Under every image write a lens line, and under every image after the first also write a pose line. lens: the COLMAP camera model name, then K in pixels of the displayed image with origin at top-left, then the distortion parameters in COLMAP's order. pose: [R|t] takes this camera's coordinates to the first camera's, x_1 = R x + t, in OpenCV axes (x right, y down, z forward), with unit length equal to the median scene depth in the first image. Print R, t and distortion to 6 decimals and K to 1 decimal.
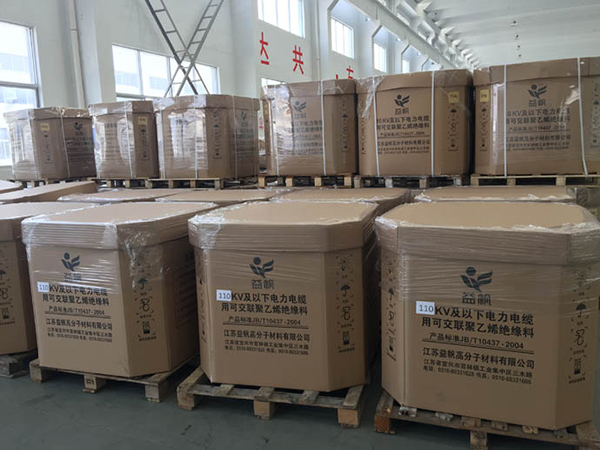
lens RADIAL K [[537.3, 0, 298.4], [0, 537.3, 225.9], [0, 0, 1]] dist [0.041120, -0.053291]
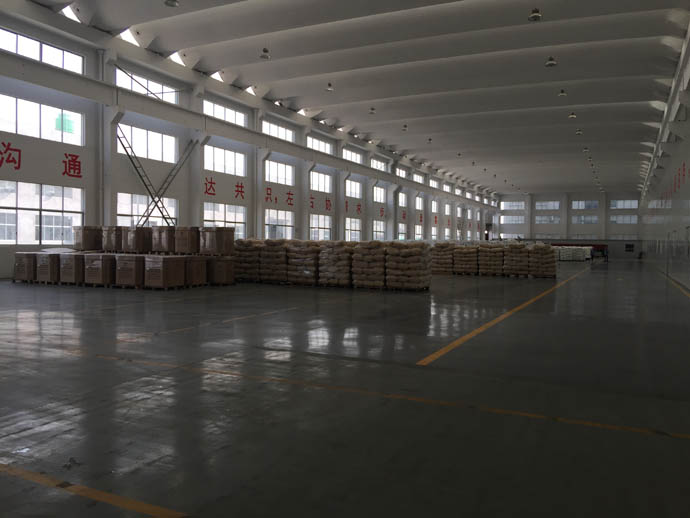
lens RADIAL K [[617.9, 0, 347.2], [0, 617.9, 254.3], [0, 0, 1]] dist [0.041120, -0.053291]
pose [[0.998285, 0.058528, -0.001052, 1.360057], [-0.058180, 0.990041, -0.128197, 0.410073], [-0.006461, 0.128039, 0.991748, -3.334430]]
